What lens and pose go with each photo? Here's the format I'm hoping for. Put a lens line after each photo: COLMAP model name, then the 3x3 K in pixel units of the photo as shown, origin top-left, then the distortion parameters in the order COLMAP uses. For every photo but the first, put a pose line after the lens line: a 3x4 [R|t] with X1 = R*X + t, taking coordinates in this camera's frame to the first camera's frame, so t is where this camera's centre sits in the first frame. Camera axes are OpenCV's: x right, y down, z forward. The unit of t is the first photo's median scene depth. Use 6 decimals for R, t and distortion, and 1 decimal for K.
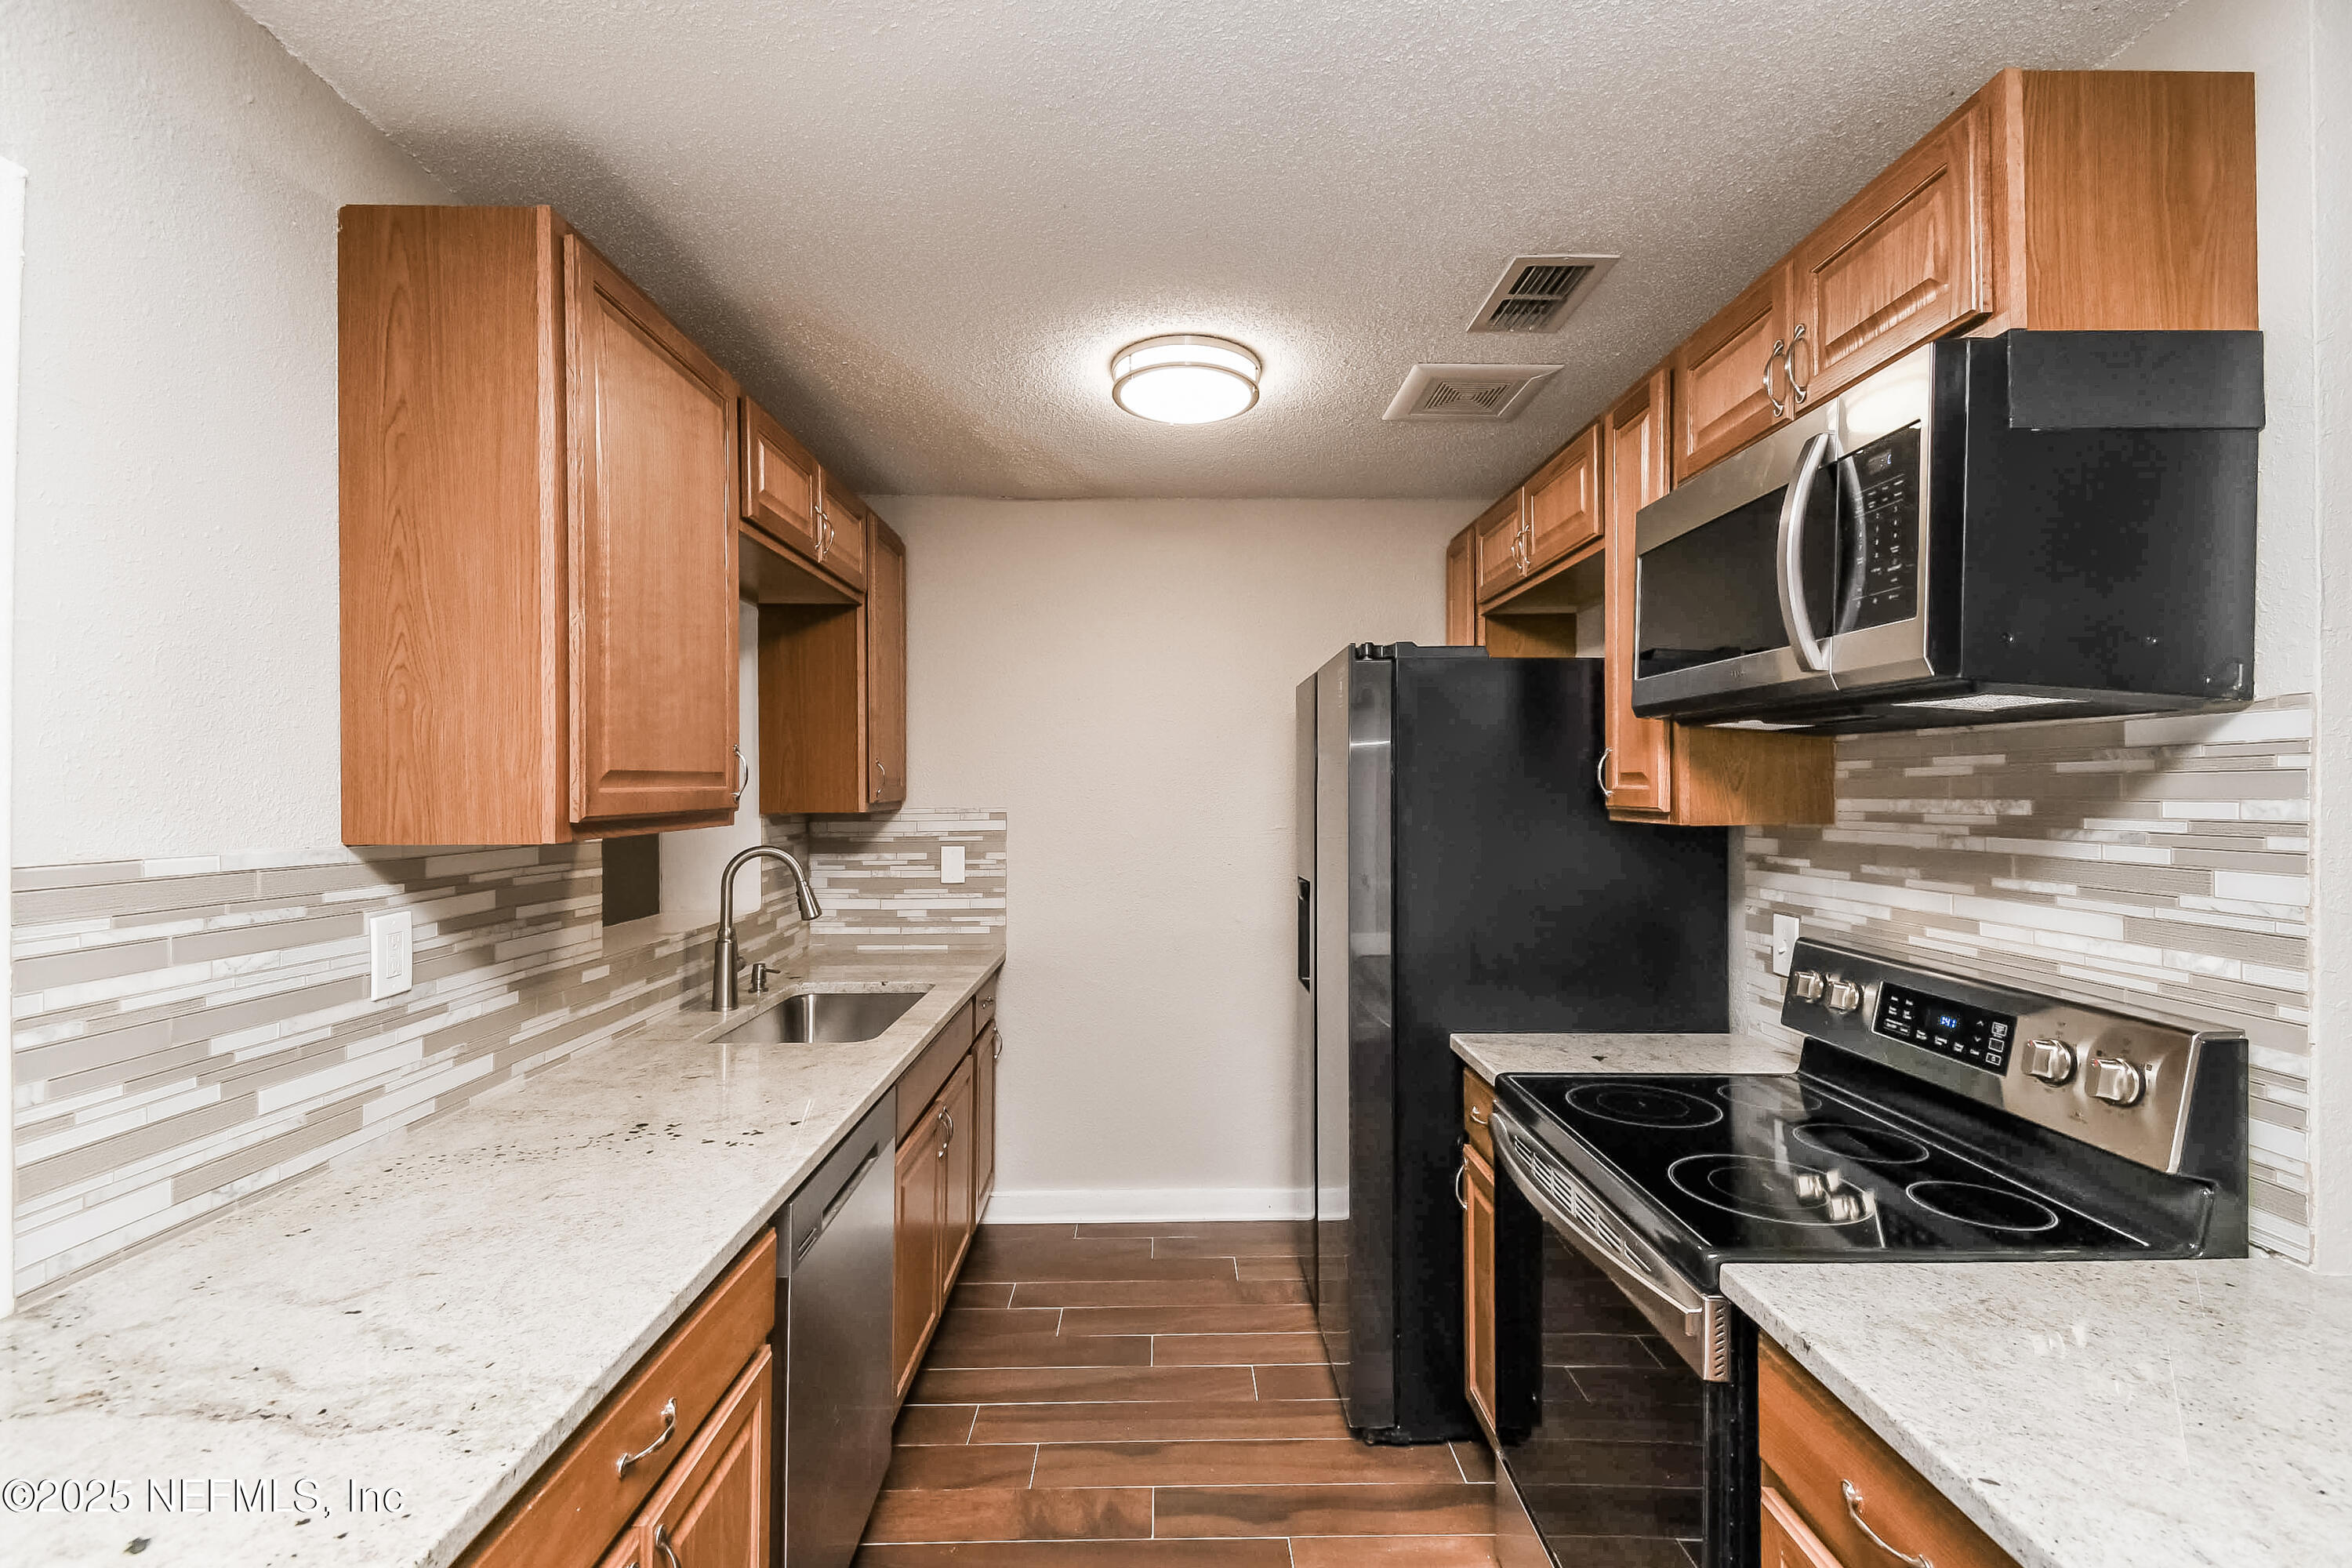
lens RADIAL K [[1068.8, 0, 1185.4], [0, 1068.8, 783.1], [0, 0, 1]] dist [0.019015, -0.002308]
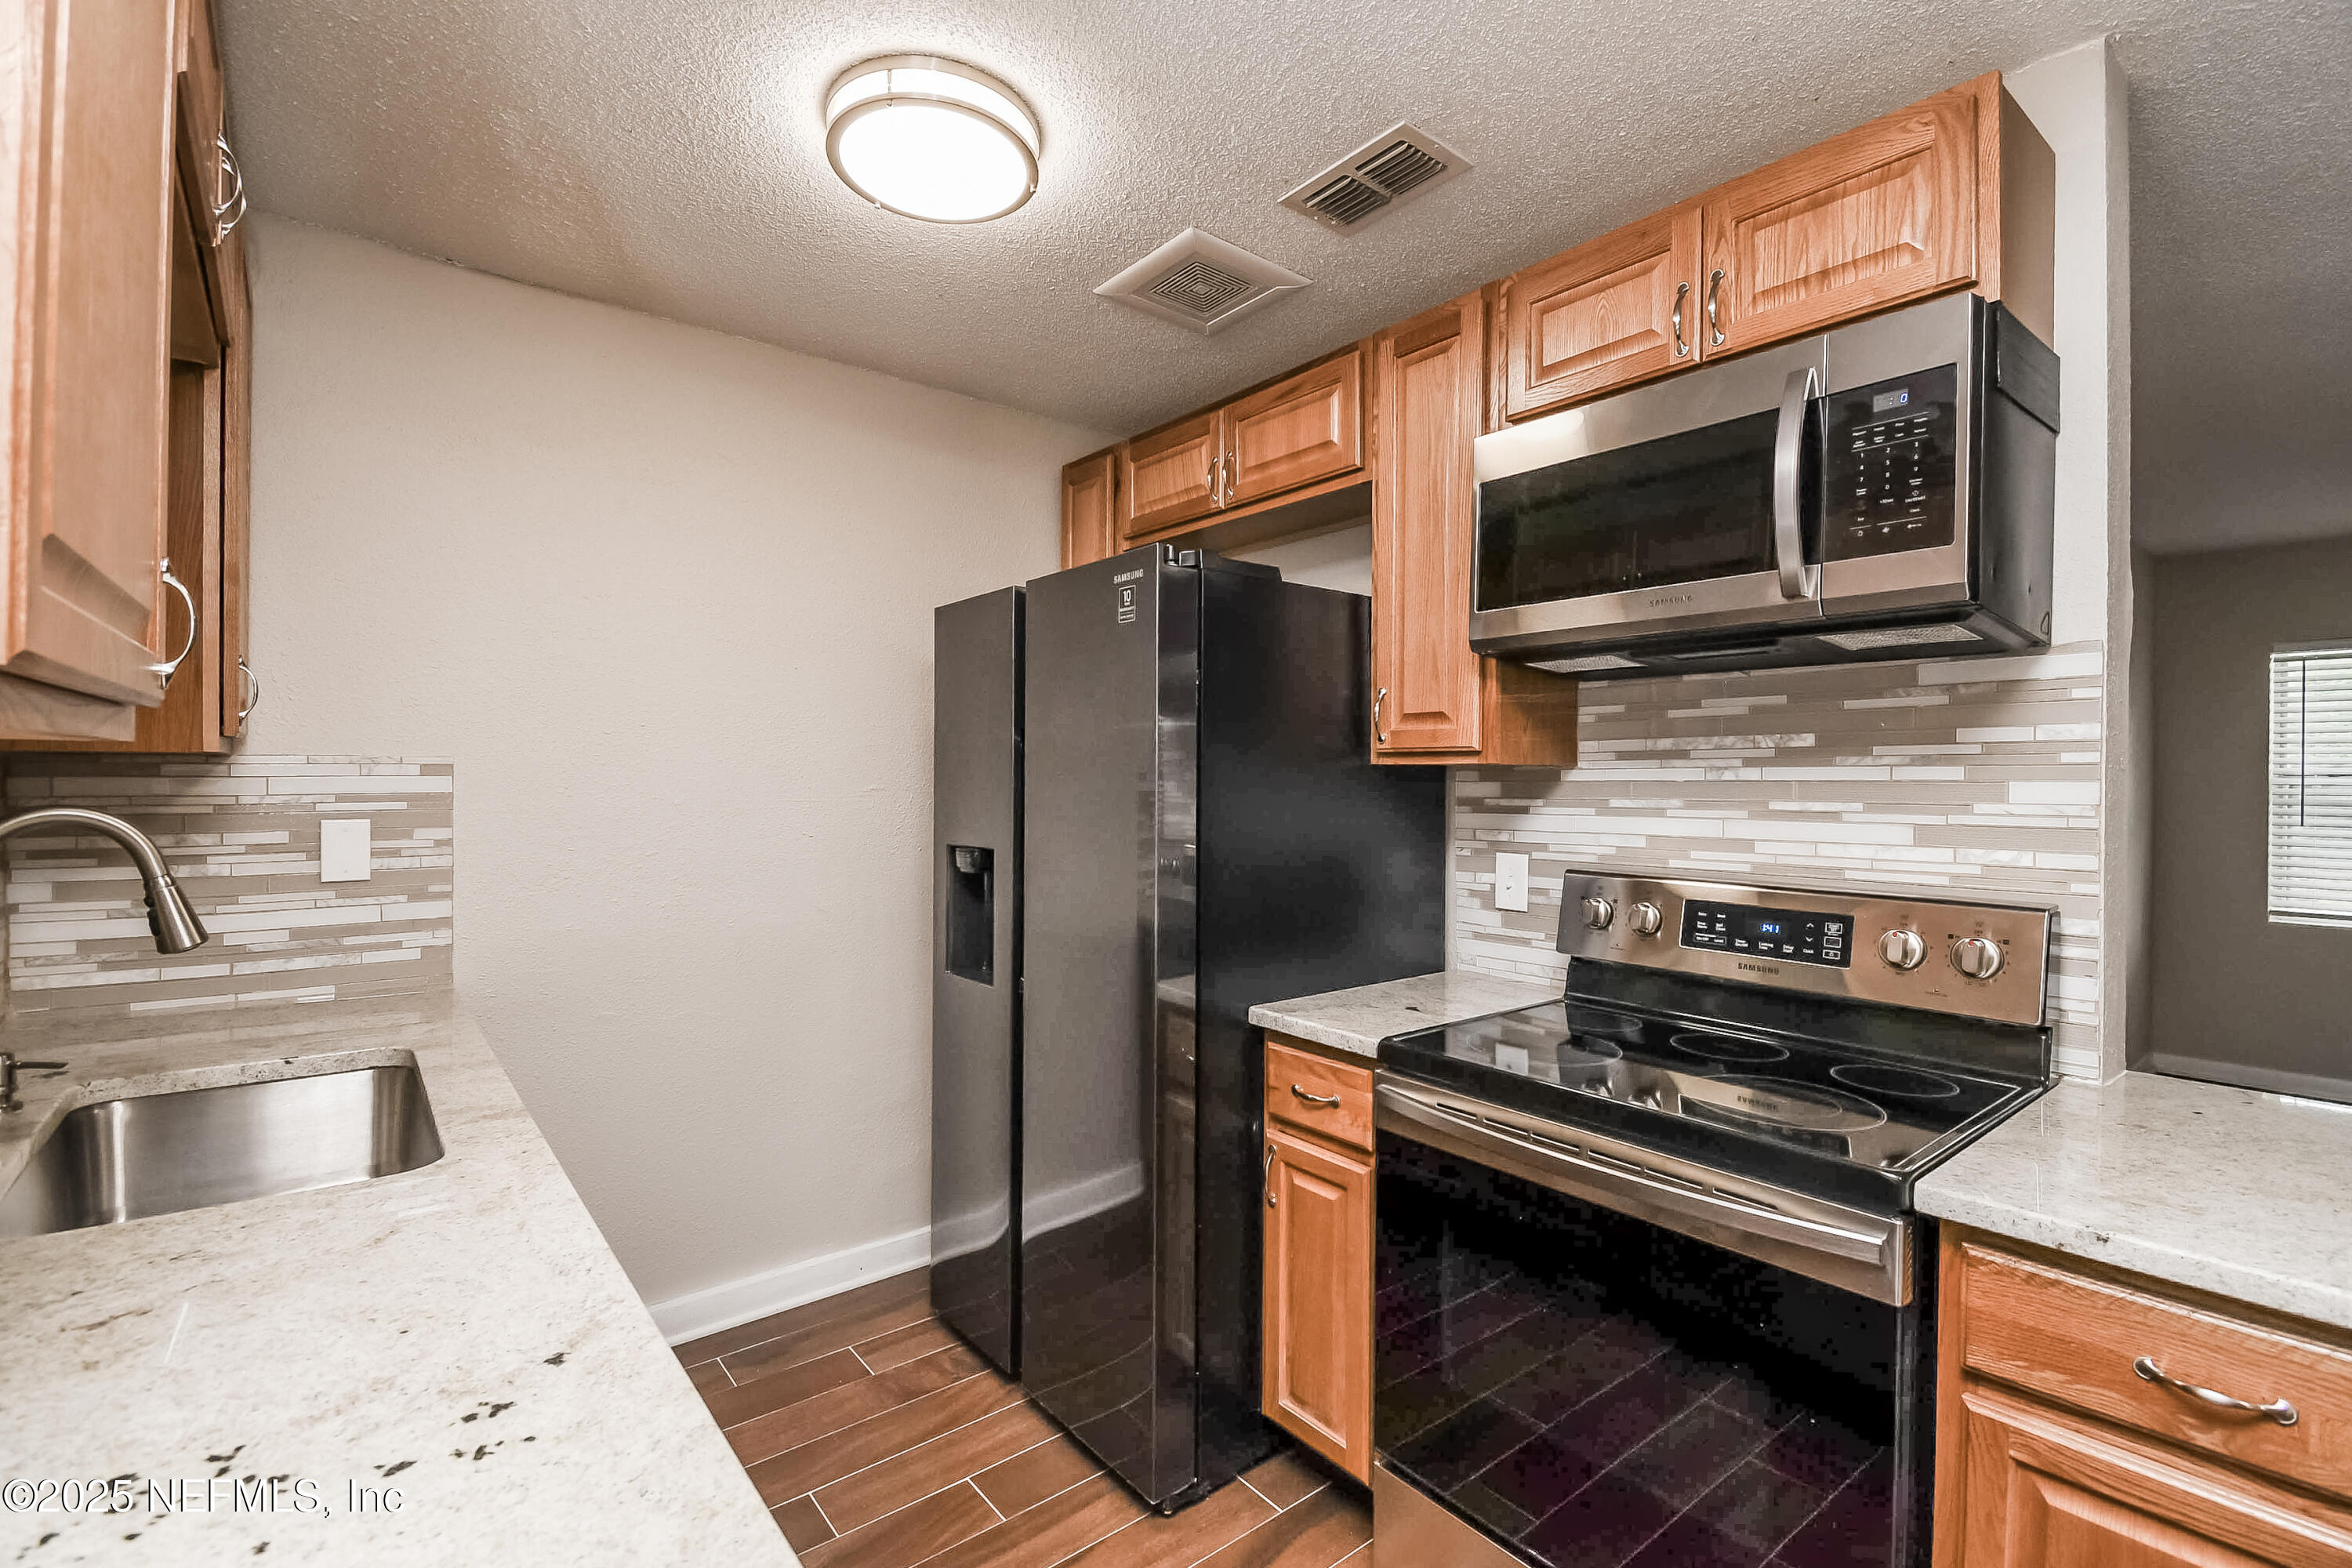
lens RADIAL K [[1068.8, 0, 1182.7], [0, 1068.8, 784.1], [0, 0, 1]] dist [0.019015, -0.002308]
pose [[0.785389, 0.000851, 0.619002, -0.409807], [-0.007296, 0.999942, 0.007882, 0.056692], [-0.618960, -0.010706, 0.785350, 0.429504]]
